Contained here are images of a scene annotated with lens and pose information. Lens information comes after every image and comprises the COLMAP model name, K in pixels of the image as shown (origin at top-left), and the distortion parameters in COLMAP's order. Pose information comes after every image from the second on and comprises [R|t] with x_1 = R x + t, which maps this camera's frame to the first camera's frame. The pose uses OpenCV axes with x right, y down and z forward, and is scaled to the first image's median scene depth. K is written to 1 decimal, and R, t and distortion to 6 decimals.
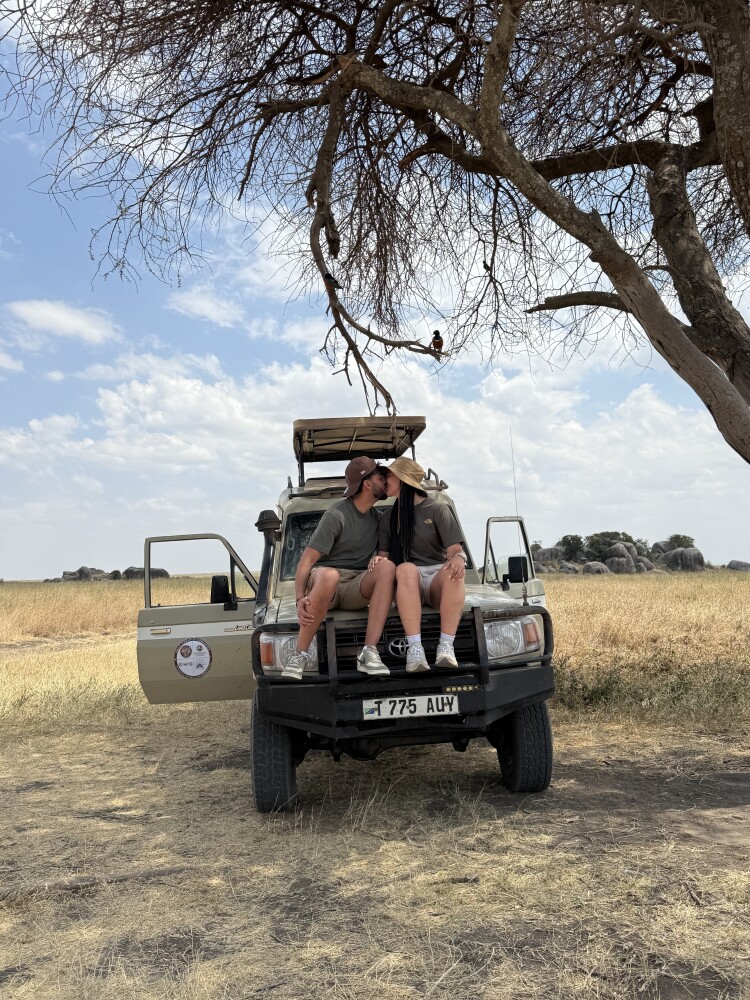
lens RADIAL K [[811.0, 0, 378.2], [0, 811.0, 496.2], [0, 0, 1]] dist [-0.049930, -0.012305]
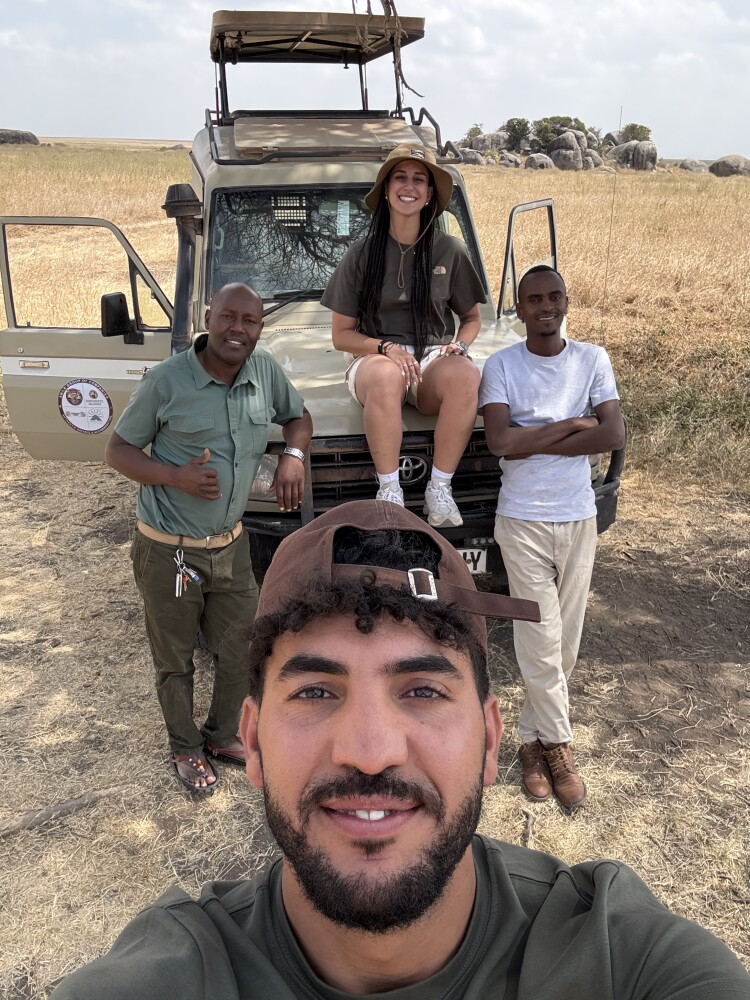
lens RADIAL K [[842.8, 0, 375.3], [0, 842.8, 503.7], [0, 0, 1]] dist [0.012022, 0.000546]
pose [[0.993757, 0.015459, 0.110493, -0.047301], [-0.066378, 0.877932, 0.474162, -0.076167], [-0.089675, -0.478536, 0.873477, 0.246335]]
